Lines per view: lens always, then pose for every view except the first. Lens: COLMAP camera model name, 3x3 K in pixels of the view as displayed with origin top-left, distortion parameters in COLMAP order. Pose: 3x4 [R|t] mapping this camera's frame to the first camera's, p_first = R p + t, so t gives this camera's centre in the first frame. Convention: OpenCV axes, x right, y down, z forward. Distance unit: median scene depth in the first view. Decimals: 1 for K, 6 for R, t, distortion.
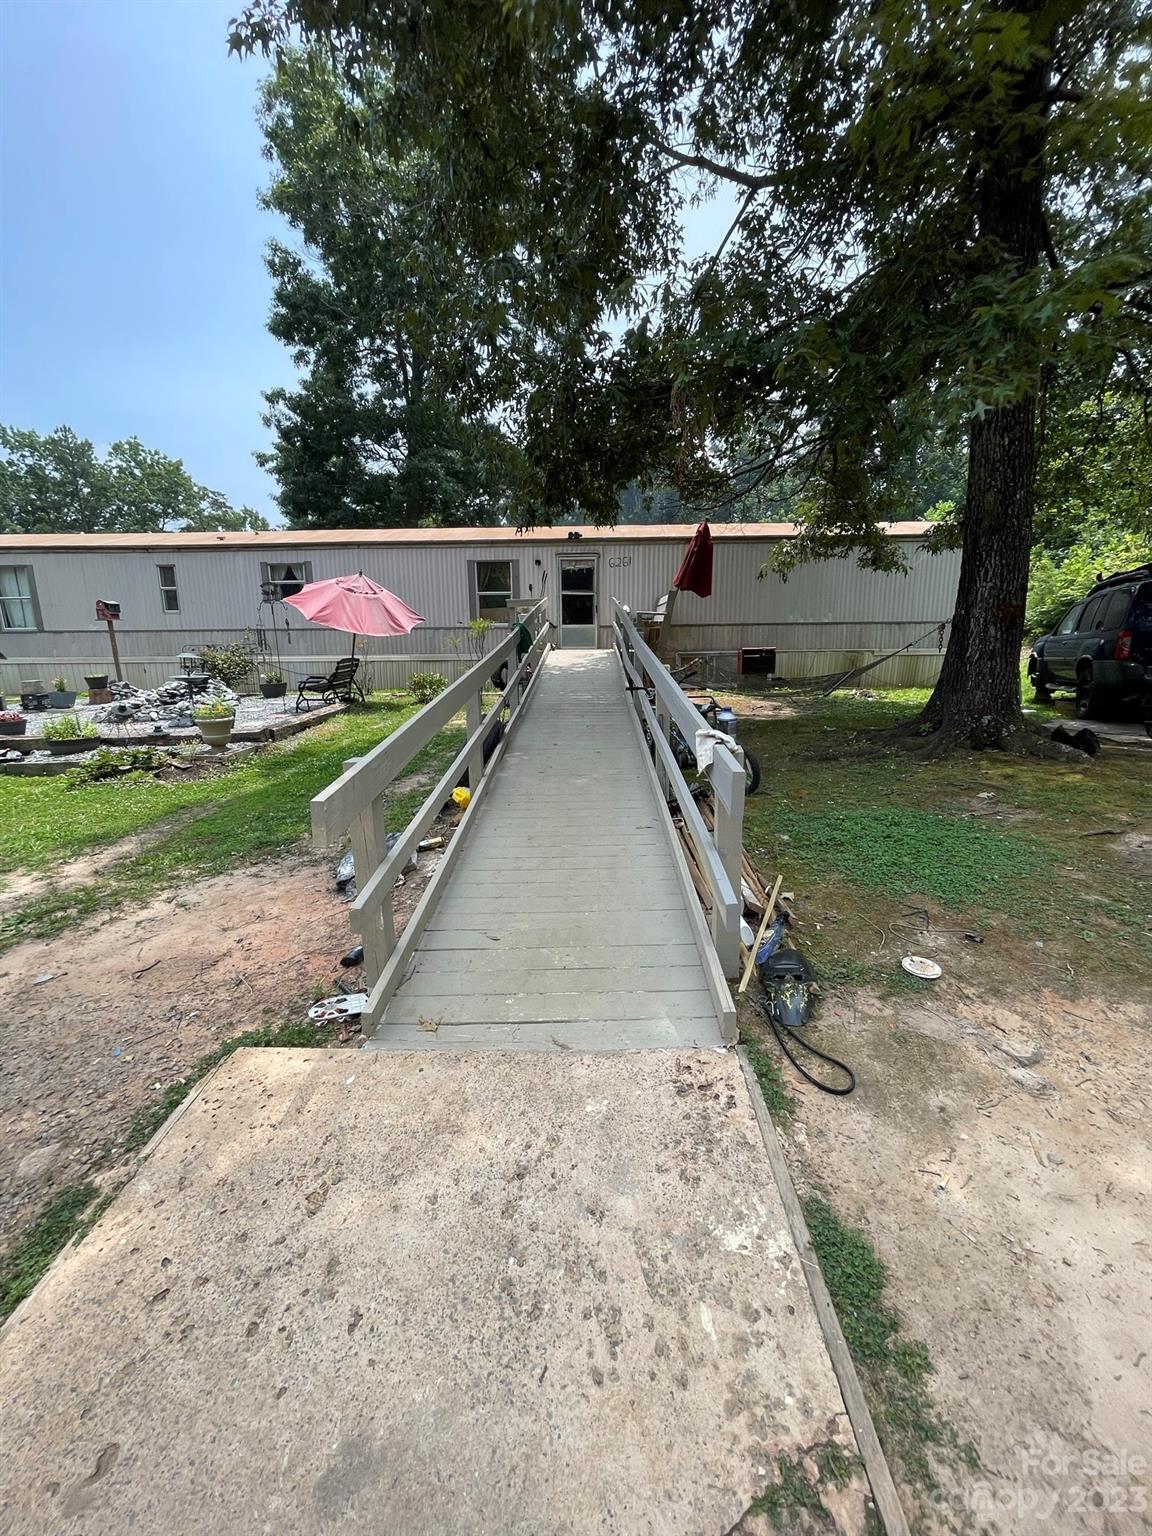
lens RADIAL K [[623.0, 0, 572.0], [0, 623.0, 729.0], [0, 0, 1]] dist [0.001435, 0.001146]
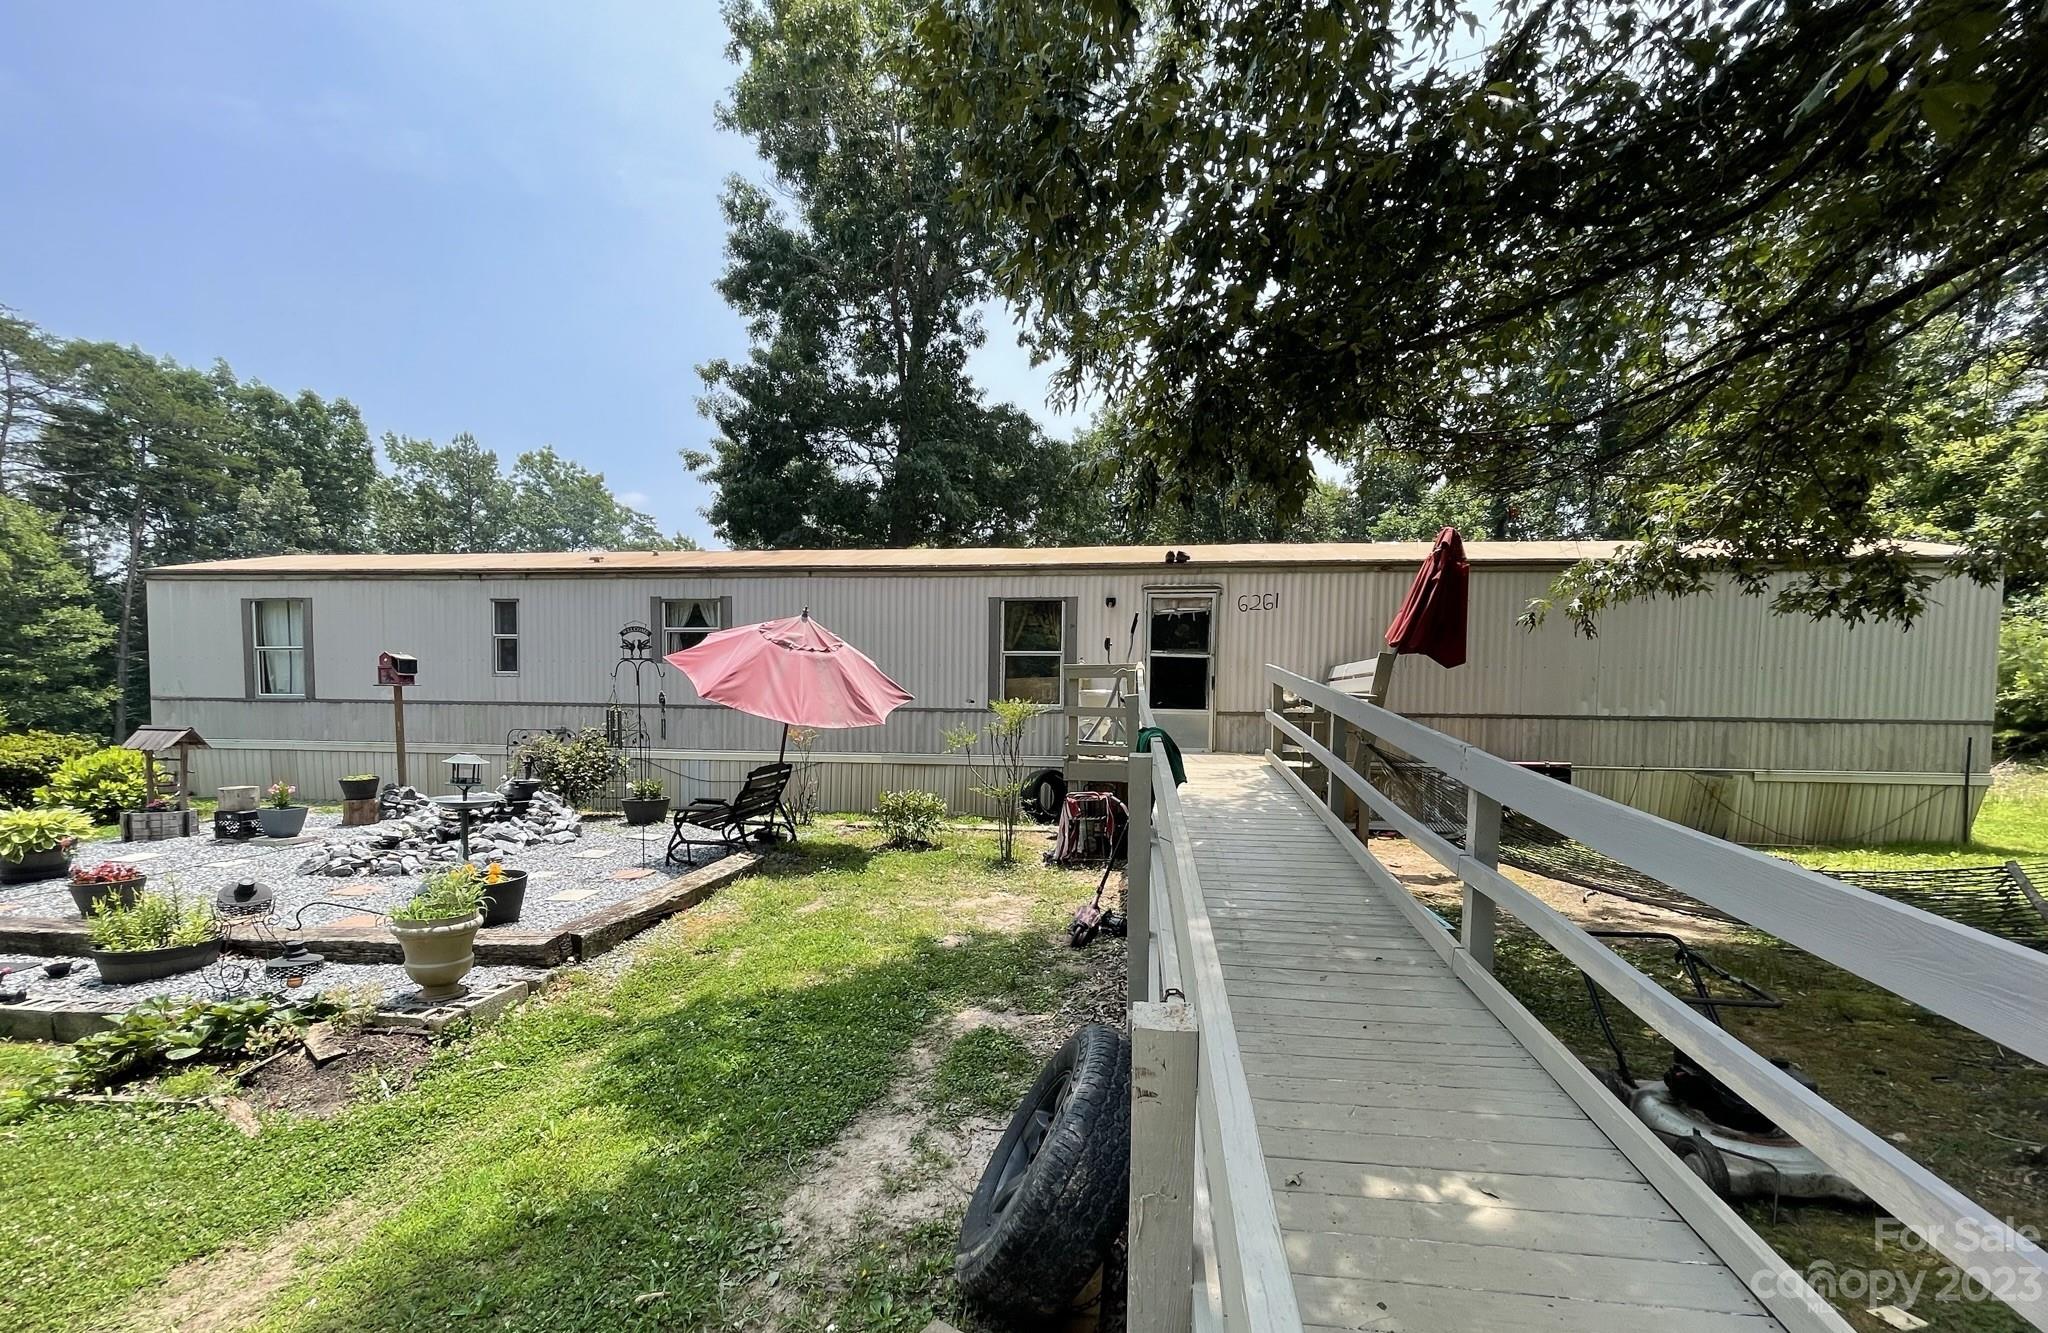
lens RADIAL K [[853.2, 0, 1024.0], [0, 853.2, 666.5], [0, 0, 1]] dist [0.029257, 0.000110]
pose [[0.995951, 0.017771, -0.088119, -0.058522], [-0.034751, 0.980168, -0.195096, -0.047313], [0.082904, 0.197368, 0.976818, 0.213372]]
